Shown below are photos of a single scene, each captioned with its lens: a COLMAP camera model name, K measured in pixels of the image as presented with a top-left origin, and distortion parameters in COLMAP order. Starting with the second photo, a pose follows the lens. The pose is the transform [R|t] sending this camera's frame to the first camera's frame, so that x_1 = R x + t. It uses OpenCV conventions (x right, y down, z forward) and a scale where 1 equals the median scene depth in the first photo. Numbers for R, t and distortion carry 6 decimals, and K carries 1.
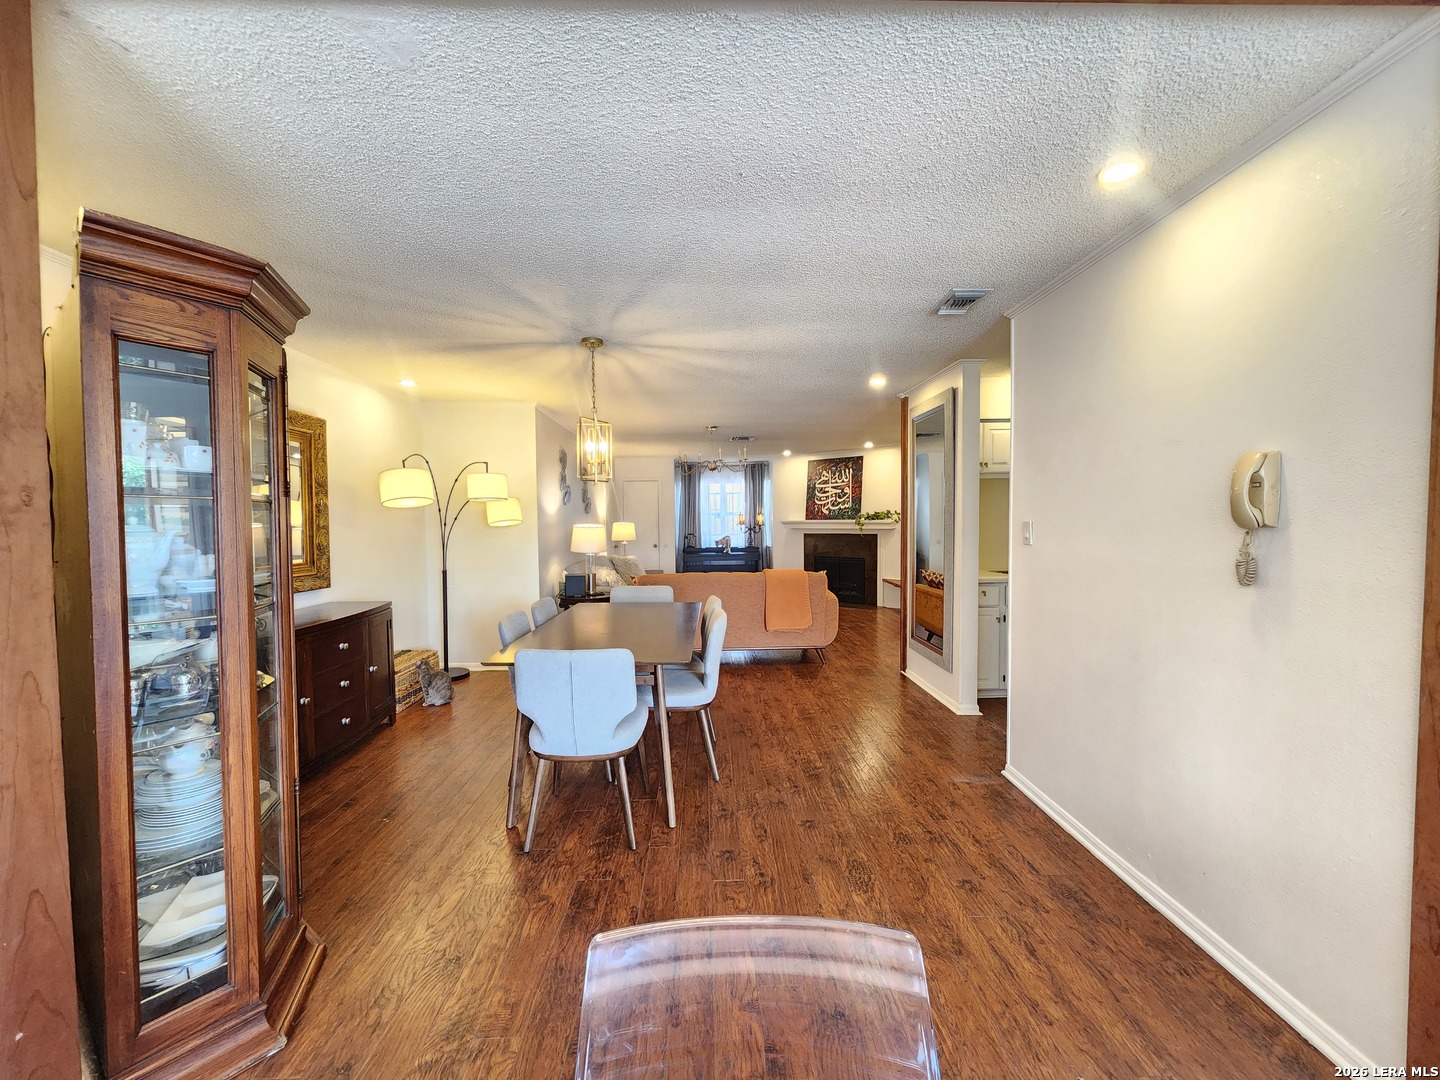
lens RADIAL K [[592.5, 0, 716.6], [0, 592.5, 541.6], [0, 0, 1]] dist [-0.000353, 0.000851]
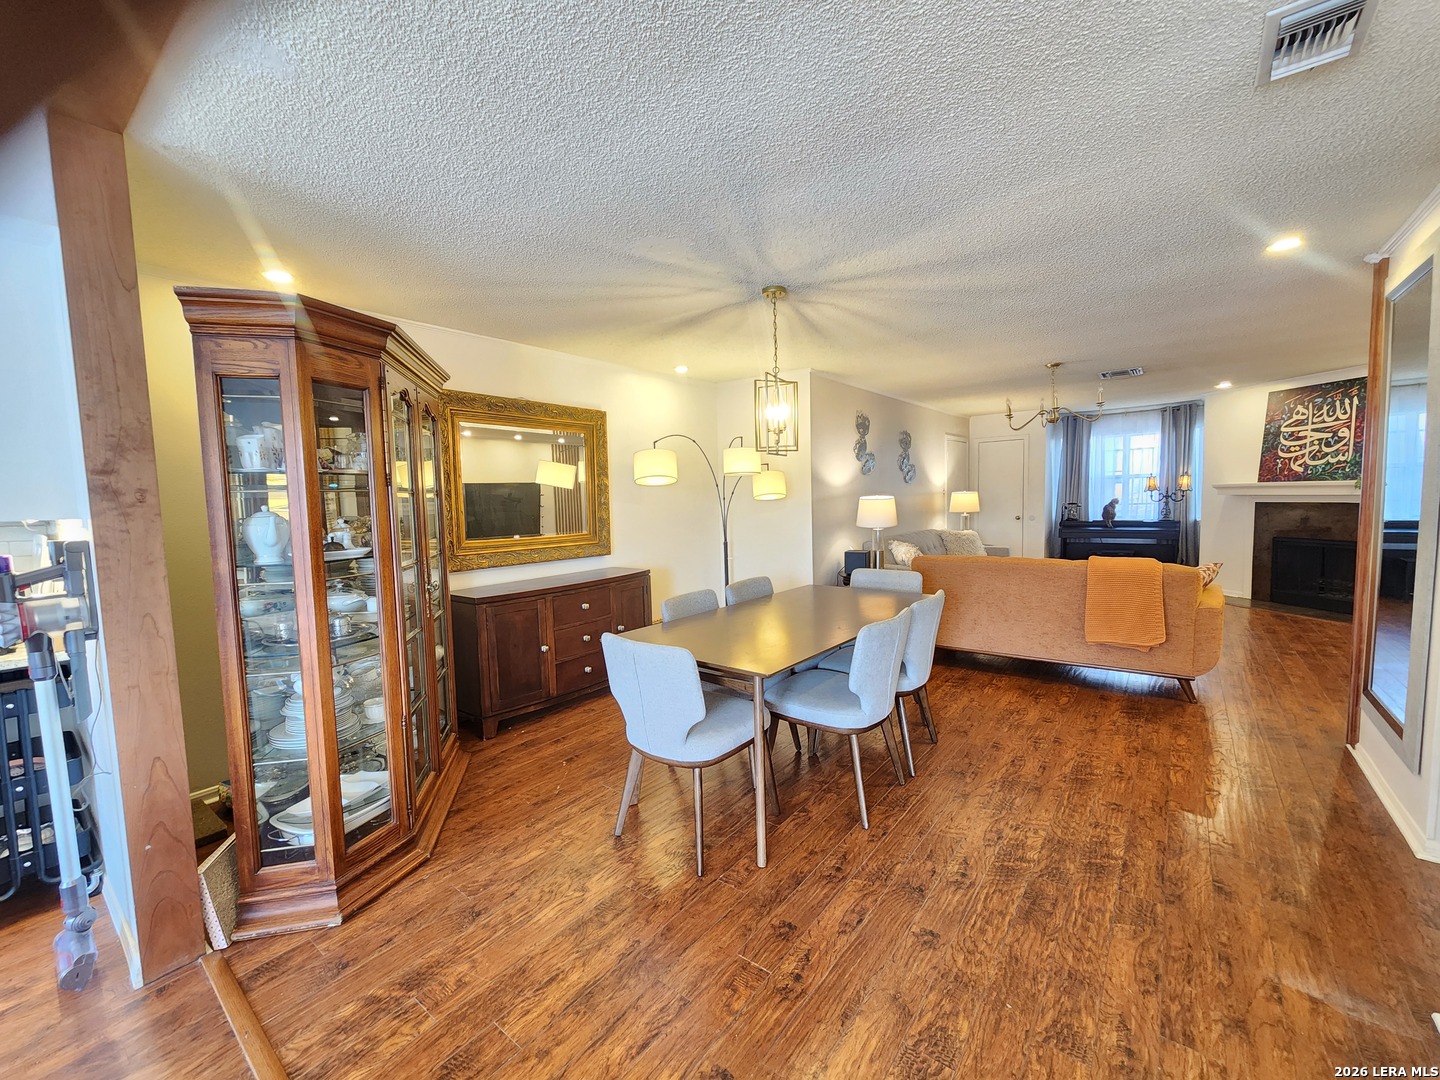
lens RADIAL K [[592.5, 0, 716.6], [0, 592.5, 542.0], [0, 0, 1]] dist [-0.000353, 0.000851]
pose [[0.771829, 0.036853, -0.634761, 0.111210], [-0.001853, 0.998445, 0.055714, -0.005831], [0.635827, -0.041826, 0.770697, 0.095931]]
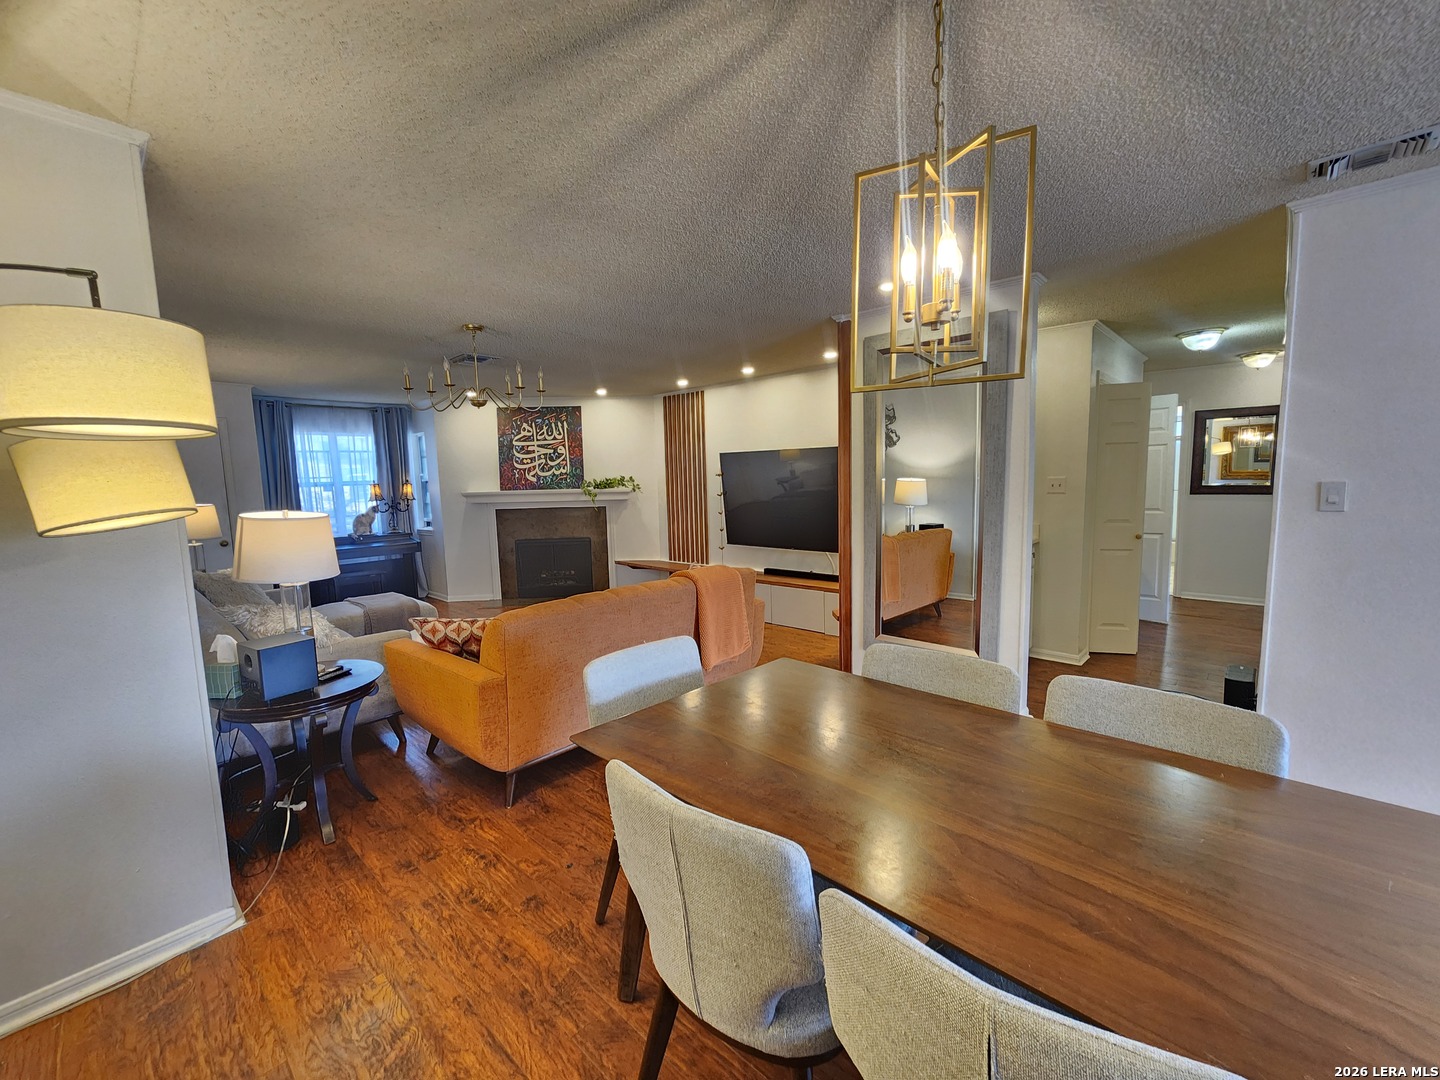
lens RADIAL K [[592.5, 0, 718.9], [0, 592.5, 549.6], [0, 0, 1]] dist [-0.000353, 0.000851]
pose [[0.694911, -0.091792, 0.713213, -0.195976], [0.044887, 0.995422, 0.084378, -0.014861], [-0.717693, -0.026621, 0.695850, 0.322992]]
